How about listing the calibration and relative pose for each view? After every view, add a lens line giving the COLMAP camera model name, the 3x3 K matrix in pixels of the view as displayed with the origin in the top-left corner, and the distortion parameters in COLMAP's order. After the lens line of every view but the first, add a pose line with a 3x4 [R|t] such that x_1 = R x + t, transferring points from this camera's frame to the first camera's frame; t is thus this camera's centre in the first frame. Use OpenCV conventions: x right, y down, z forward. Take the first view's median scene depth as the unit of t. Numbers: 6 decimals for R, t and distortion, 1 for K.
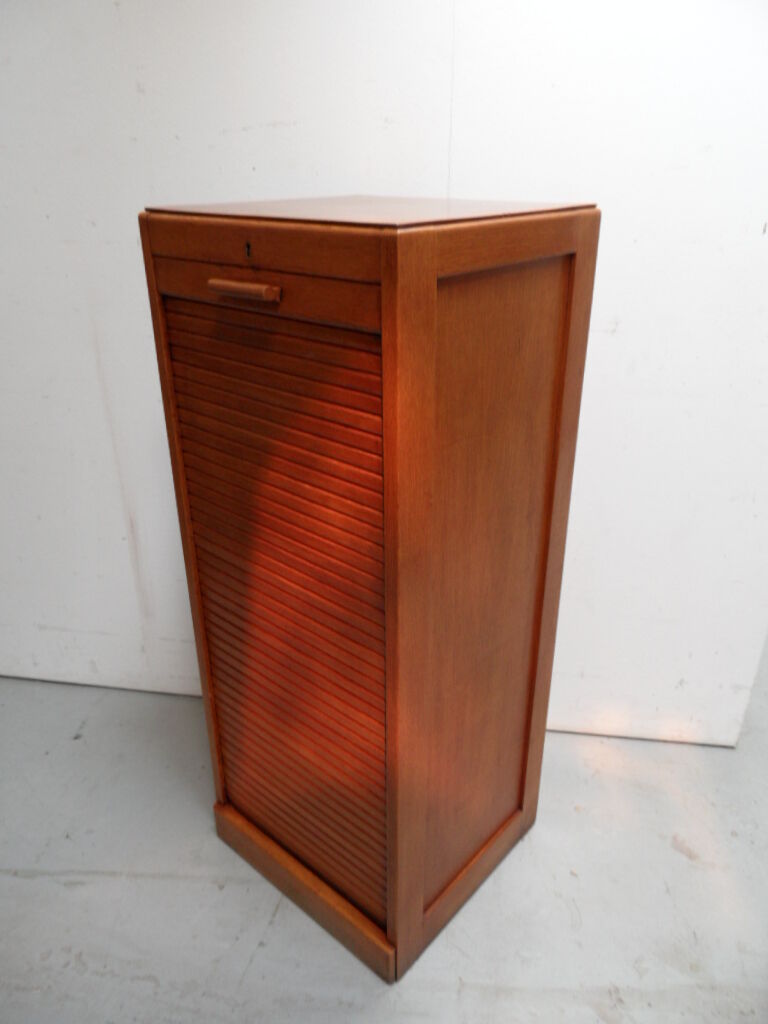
lens RADIAL K [[755.8, 0, 380.9], [0, 755.8, 508.3], [0, 0, 1]] dist [-0.033731, 0.027280]
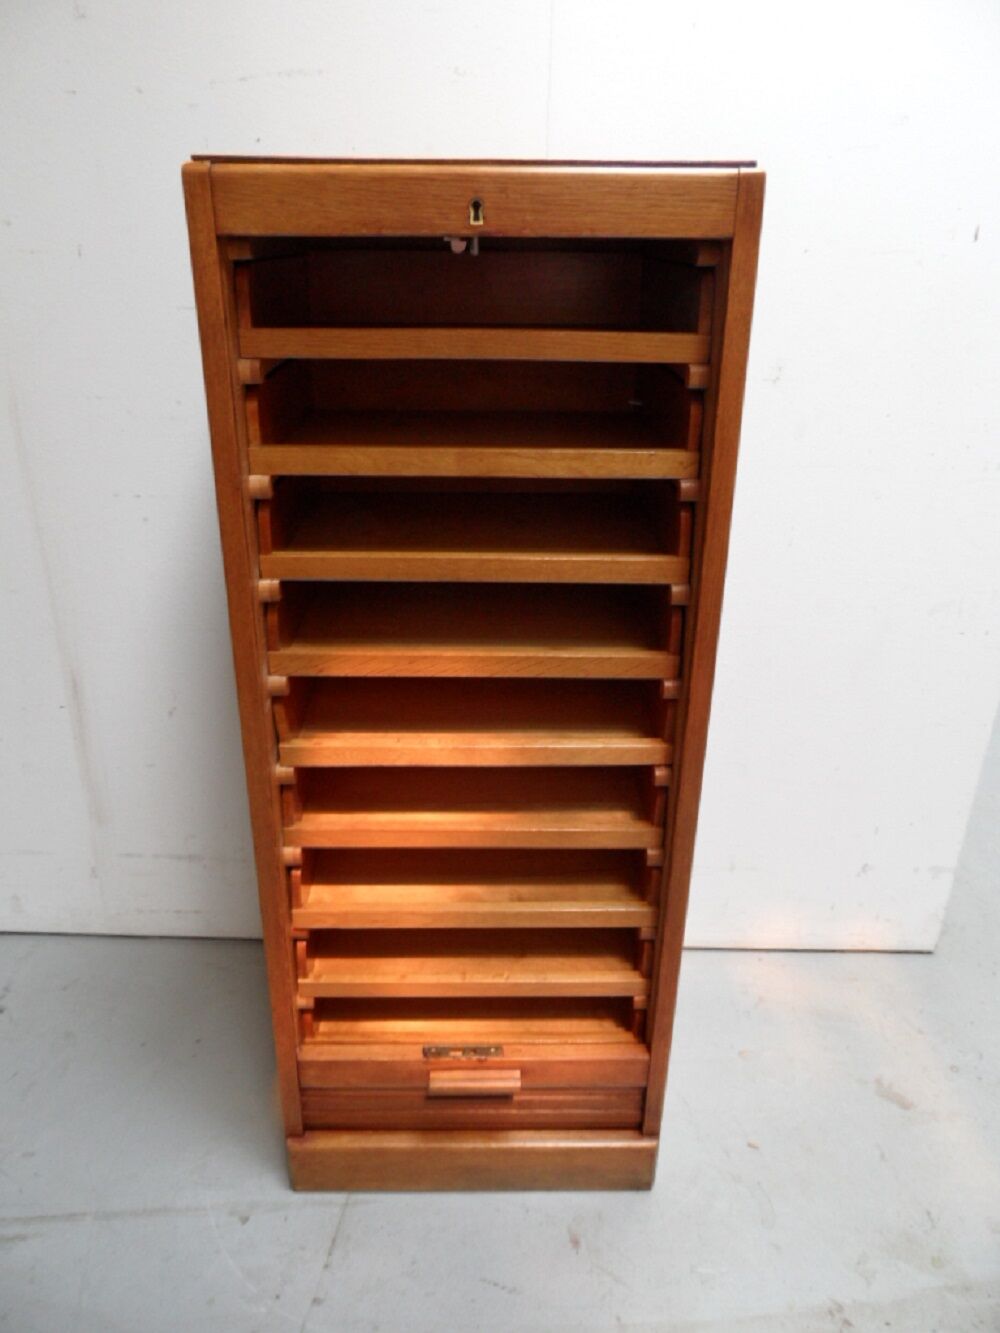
lens RADIAL K [[983.8, 0, 498.8], [0, 983.8, 663.2], [0, 0, 1]] dist [-0.033731, 0.027280]
pose [[0.991191, -0.038554, 0.126701, -0.079736], [0.041270, 0.998970, -0.018885, 0.040820], [-0.125842, 0.023948, 0.991761, 0.107464]]
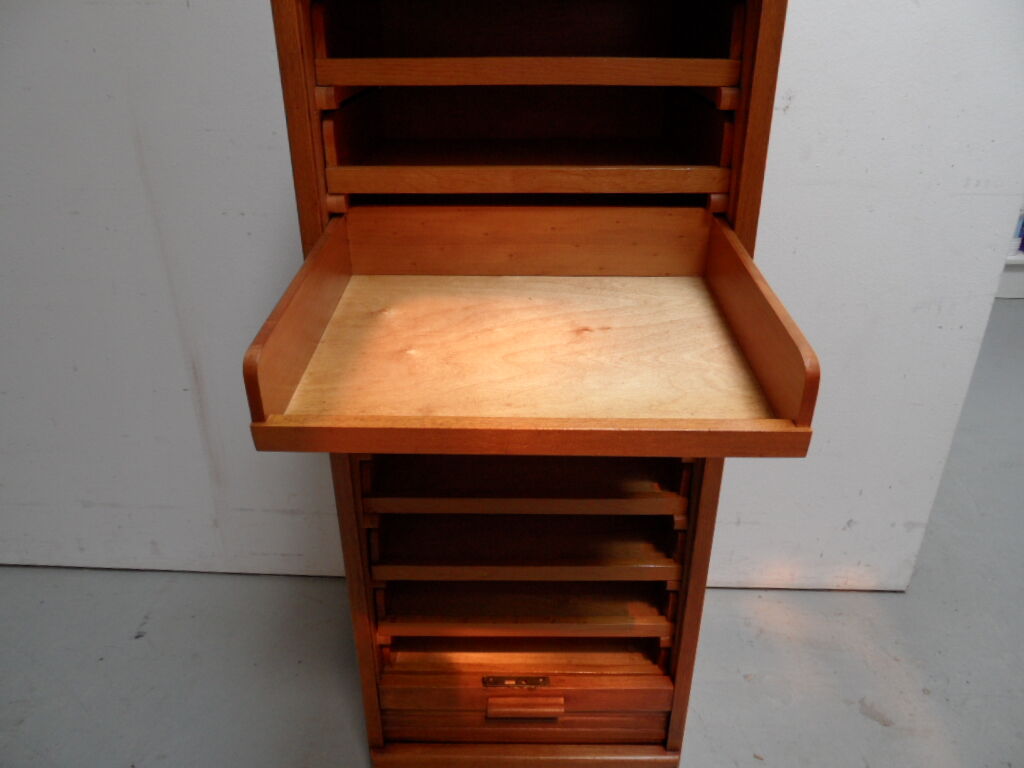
lens RADIAL K [[755.8, 0, 517.4], [0, 755.8, 376.8], [0, 0, 1]] dist [-0.033731, 0.027280]
pose [[0.994521, -0.044309, 0.094683, -0.074418], [0.042482, 0.998872, 0.021221, 0.029458], [-0.095516, -0.017082, 0.995281, 0.191875]]
